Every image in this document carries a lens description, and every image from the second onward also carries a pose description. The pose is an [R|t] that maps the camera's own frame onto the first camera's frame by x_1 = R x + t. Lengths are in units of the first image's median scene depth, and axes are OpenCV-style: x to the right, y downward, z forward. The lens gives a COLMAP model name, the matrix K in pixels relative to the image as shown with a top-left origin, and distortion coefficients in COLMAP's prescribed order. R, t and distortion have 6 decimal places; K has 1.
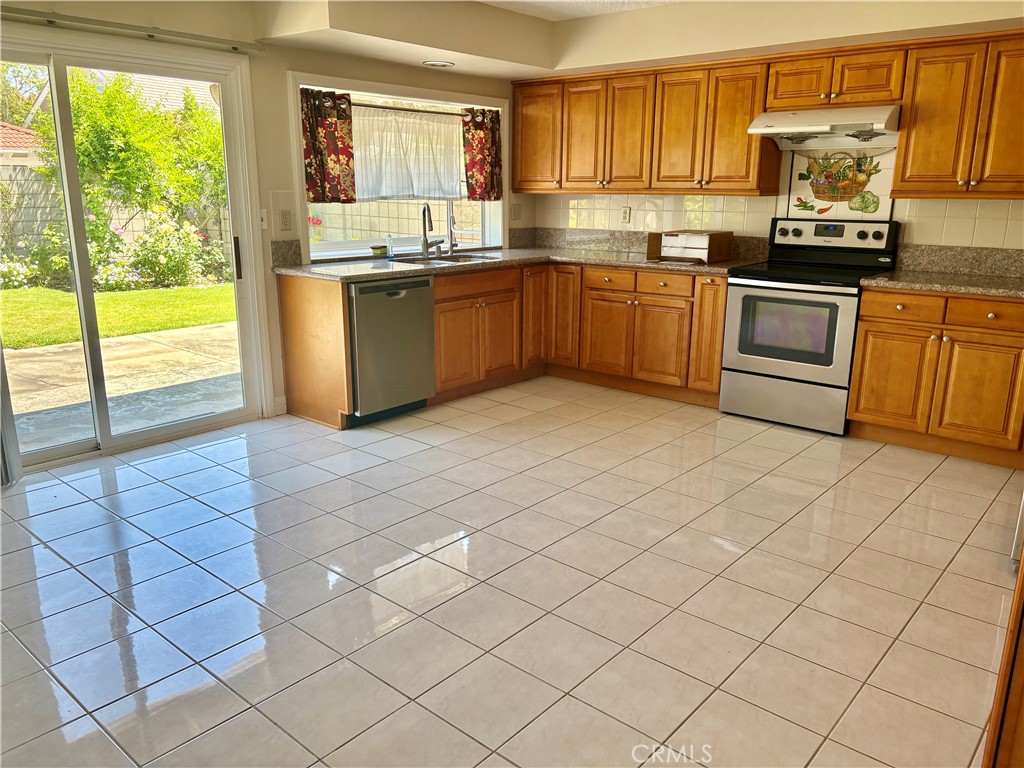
lens RADIAL K [[781.4, 0, 518.4], [0, 781.4, 377.8], [0, 0, 1]] dist [0.049923, -0.053128]
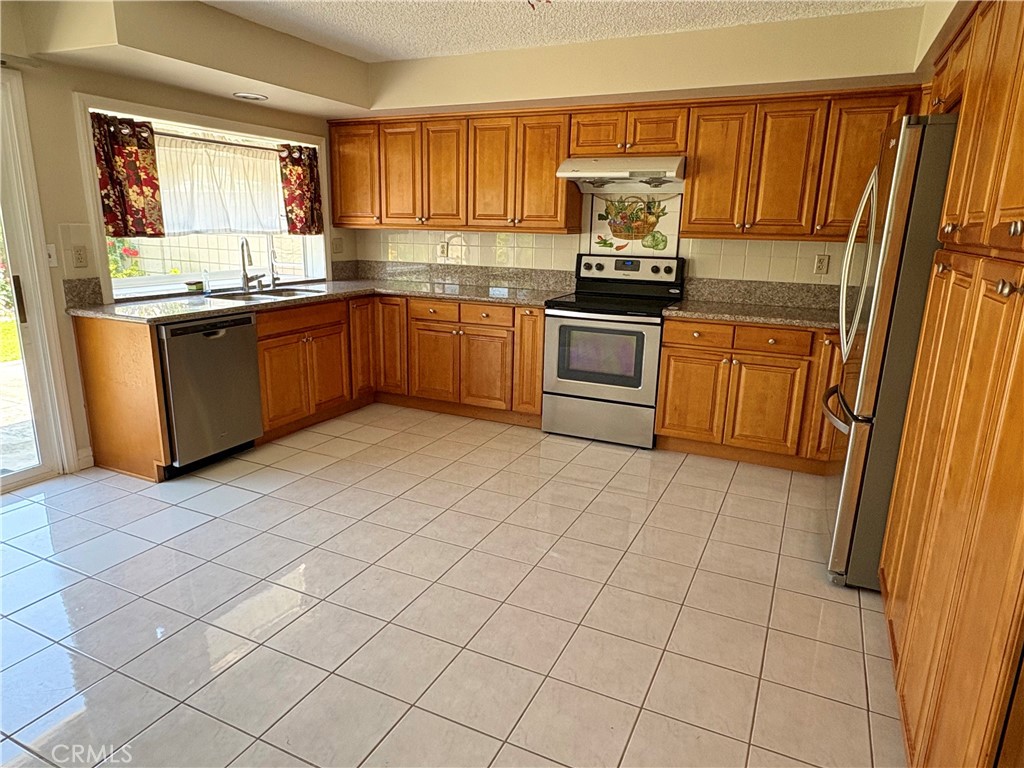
lens RADIAL K [[654.1, 0, 512.0], [0, 654.1, 384.0], [0, 0, 1]] dist [0.001032, -0.002193]
pose [[0.966323, -0.049456, 0.252537, -0.010522], [0.048318, 0.998775, 0.010710, -0.035117], [-0.252757, 0.001853, 0.967528, 0.133953]]
